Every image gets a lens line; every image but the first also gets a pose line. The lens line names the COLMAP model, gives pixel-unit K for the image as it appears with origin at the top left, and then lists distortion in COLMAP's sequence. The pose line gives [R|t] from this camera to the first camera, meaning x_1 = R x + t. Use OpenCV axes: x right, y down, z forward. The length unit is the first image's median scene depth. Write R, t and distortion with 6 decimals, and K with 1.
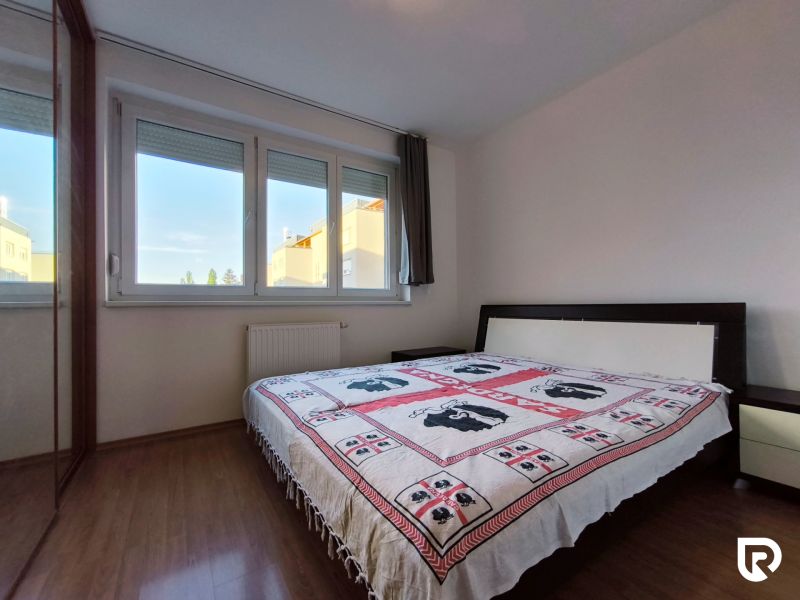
lens RADIAL K [[337.7, 0, 395.3], [0, 337.7, 300.1], [0, 0, 1]] dist [-0.016065, 0.001773]
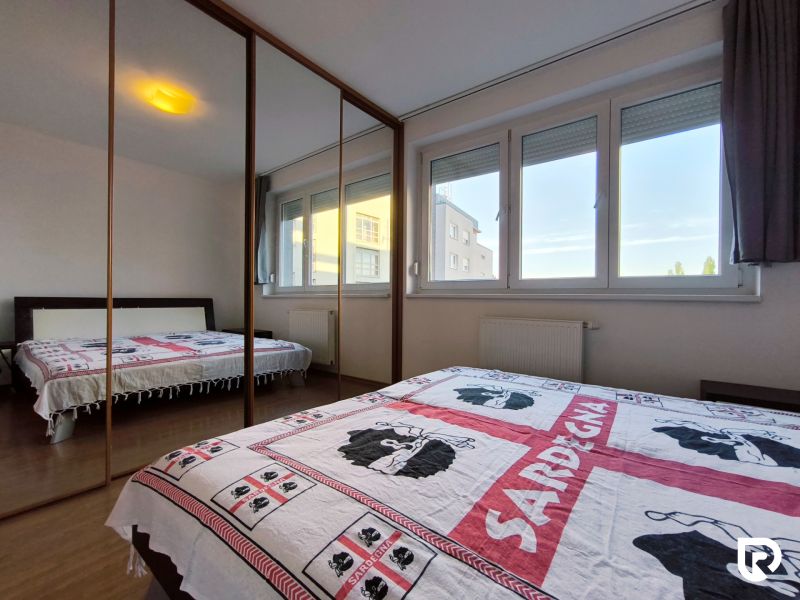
lens RADIAL K [[337.7, 0, 405.0], [0, 337.7, 299.6], [0, 0, 1]] dist [-0.016065, 0.001773]
pose [[0.343116, 0.018396, -0.939113, 0.683186], [-0.001168, 0.999816, 0.019158, 0.000873], [0.939292, -0.005476, 0.343074, 0.573883]]
